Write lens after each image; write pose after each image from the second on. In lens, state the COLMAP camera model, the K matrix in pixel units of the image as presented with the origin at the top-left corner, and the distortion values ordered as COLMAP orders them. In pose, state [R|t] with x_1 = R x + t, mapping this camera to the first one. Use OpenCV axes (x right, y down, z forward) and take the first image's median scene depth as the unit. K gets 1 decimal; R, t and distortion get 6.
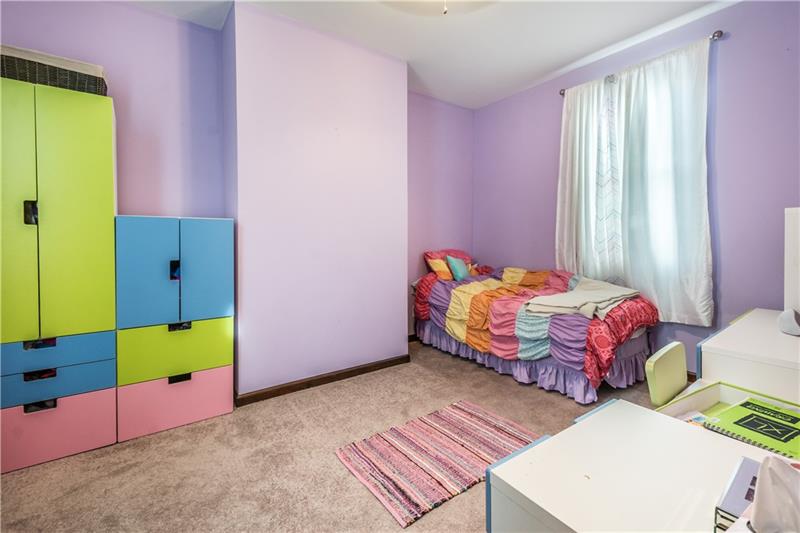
lens RADIAL K [[360.4, 0, 396.2], [0, 360.4, 248.2], [0, 0, 1]] dist [-0.001129, -0.000176]
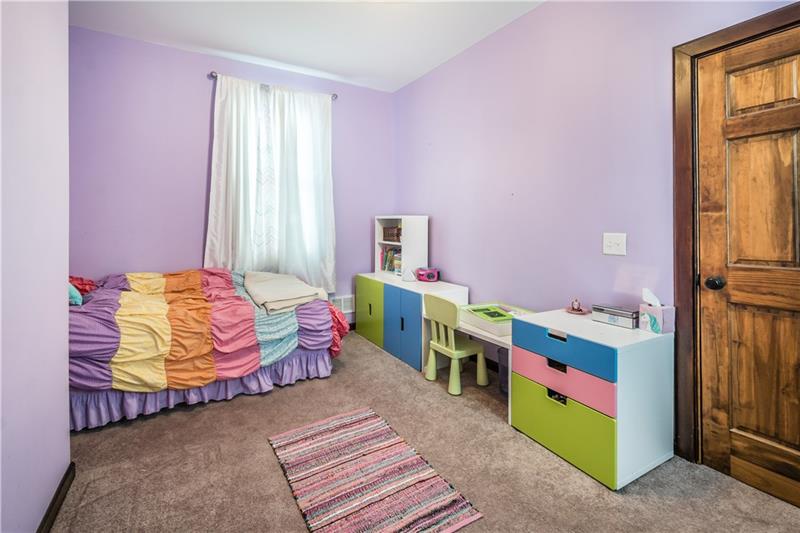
lens RADIAL K [[355.2, 0, 402.3], [0, 355.2, 228.9], [0, 0, 1]] dist [0.000514, 0.000102]
pose [[0.069202, 0.003406, 0.997597, -0.507605], [0.031245, 0.999496, -0.005580, -0.019888], [-0.997113, 0.031556, 0.069060, 0.572430]]
